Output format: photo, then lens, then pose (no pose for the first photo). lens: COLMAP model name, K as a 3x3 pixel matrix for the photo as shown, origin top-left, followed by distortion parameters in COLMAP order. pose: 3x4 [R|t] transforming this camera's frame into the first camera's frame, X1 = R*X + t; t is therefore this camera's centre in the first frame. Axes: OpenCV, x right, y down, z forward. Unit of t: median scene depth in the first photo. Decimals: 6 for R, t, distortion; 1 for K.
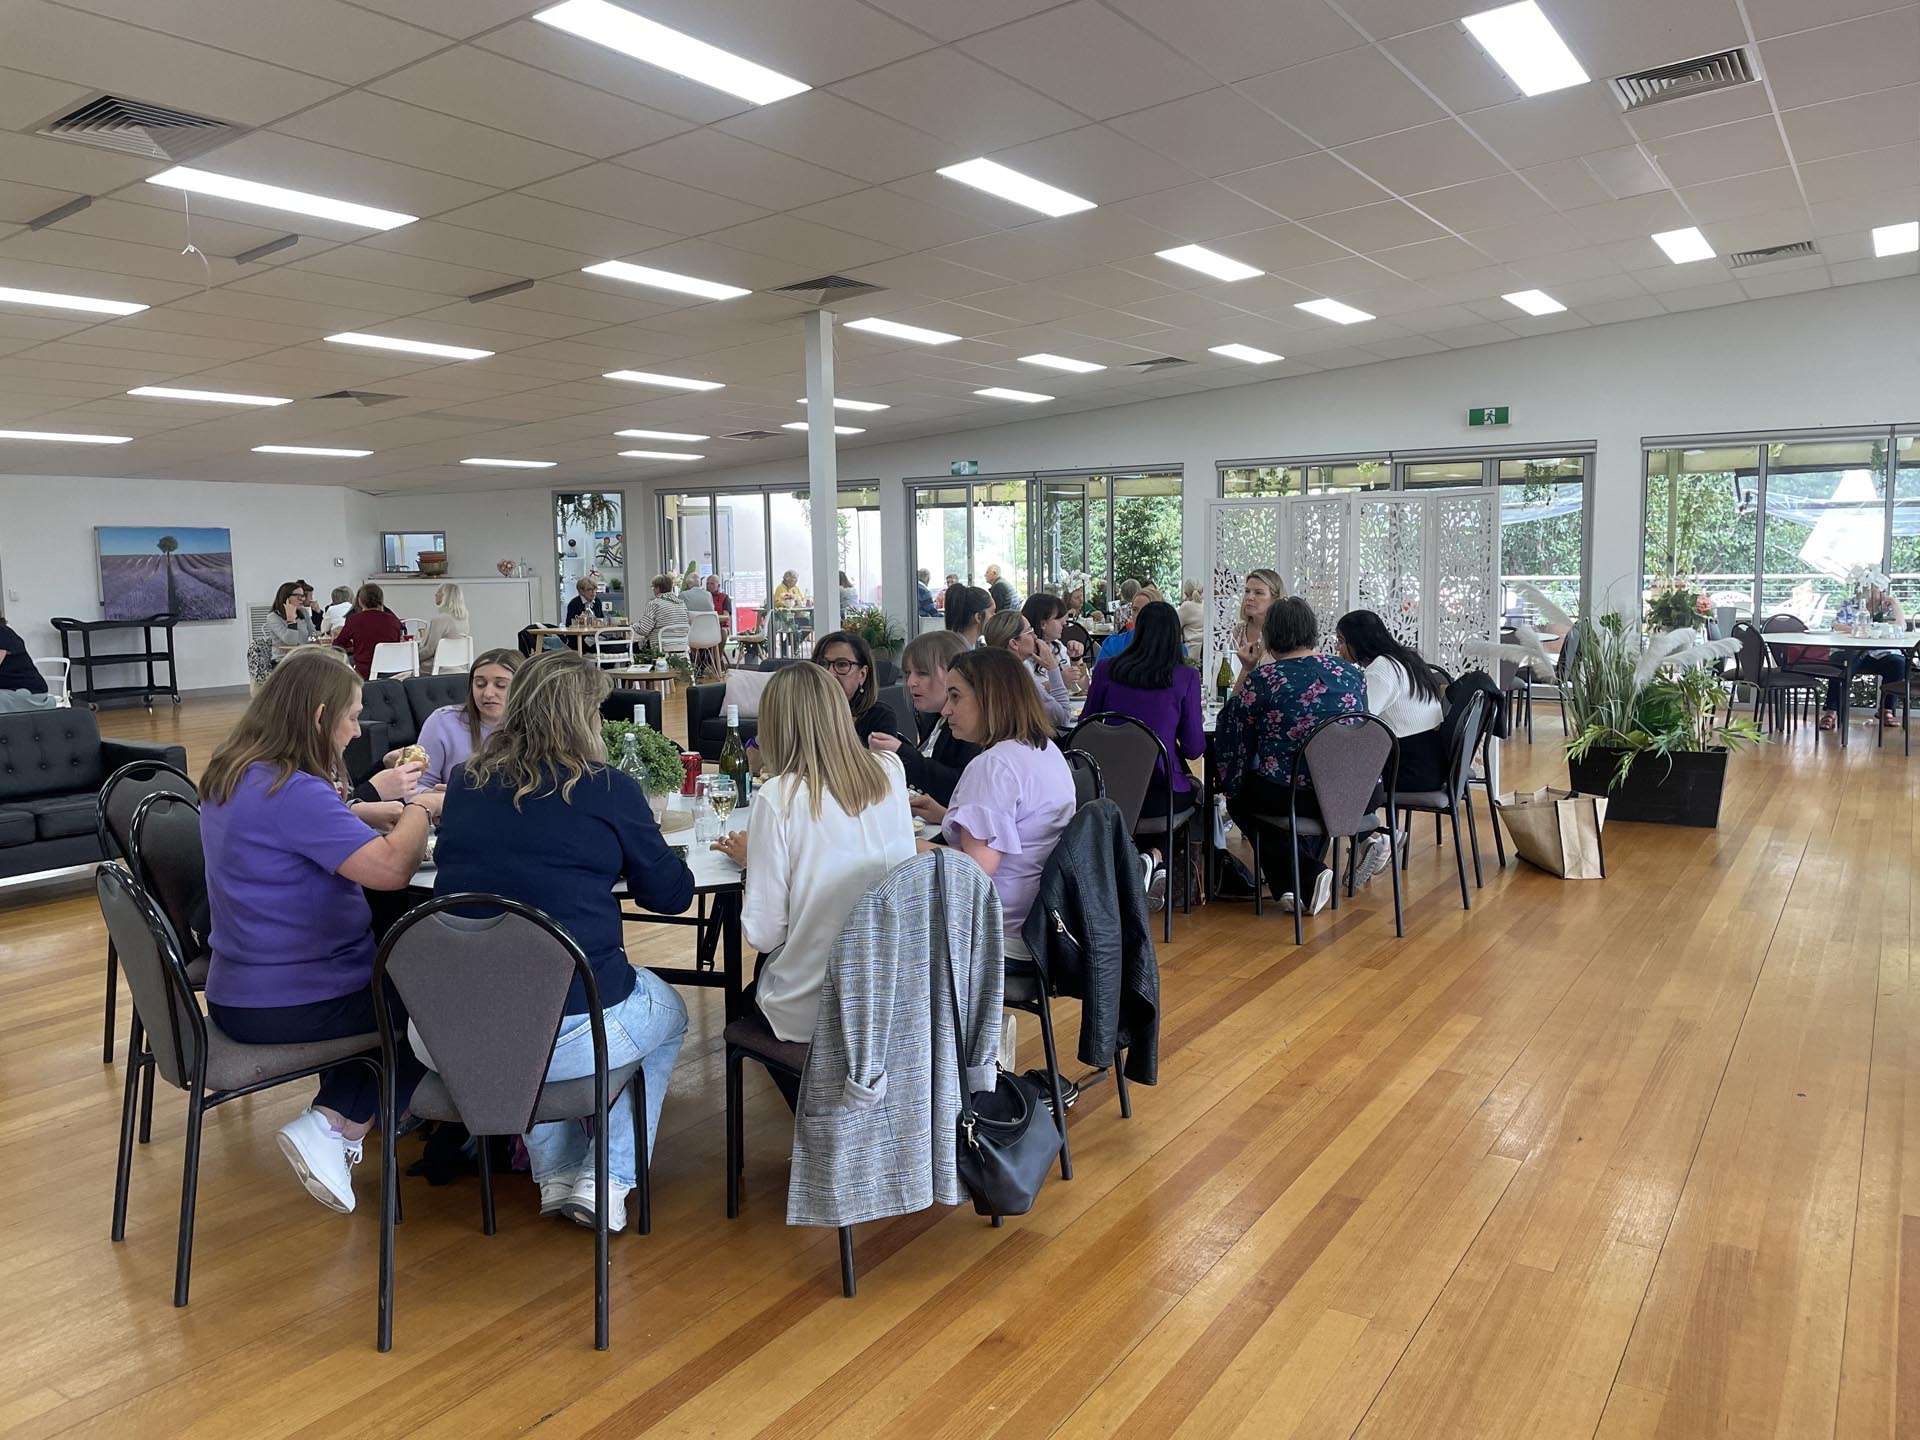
lens RADIAL K [[1444.6, 0, 956.4], [0, 1444.6, 713.5], [0, 0, 1]] dist [0.098401, -0.120862]
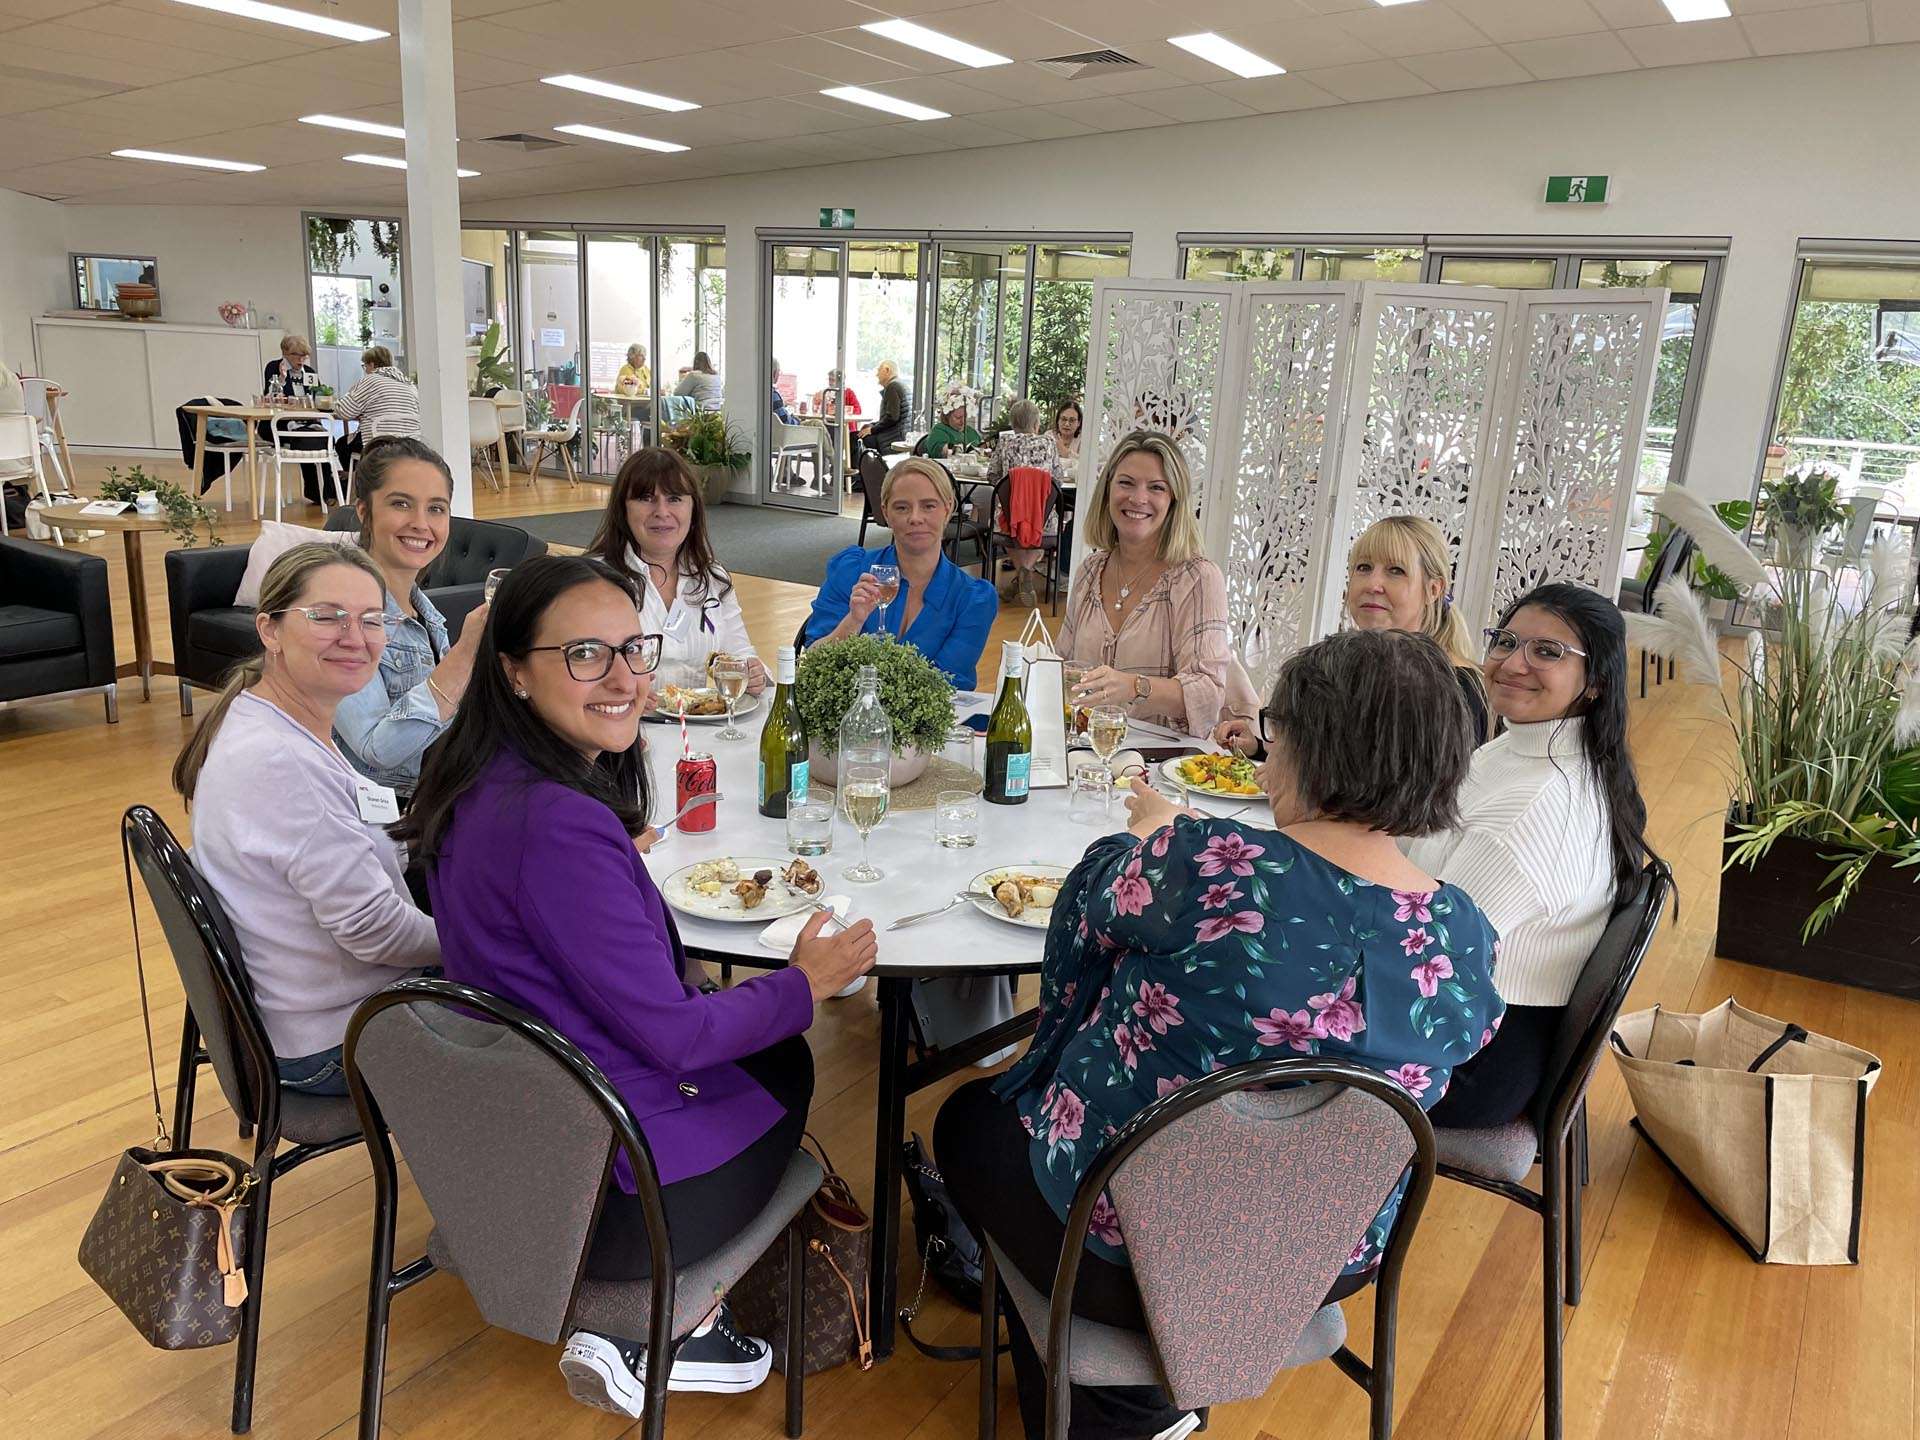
lens RADIAL K [[1444.7, 0, 978.5], [0, 1444.7, 738.1], [0, 0, 1]] dist [0.102896, -0.130435]
pose [[0.997381, 0.062980, 0.035555, 0.068700], [-0.067787, 0.985424, 0.156028, -0.034992], [-0.025210, -0.158029, 0.987113, 0.252737]]
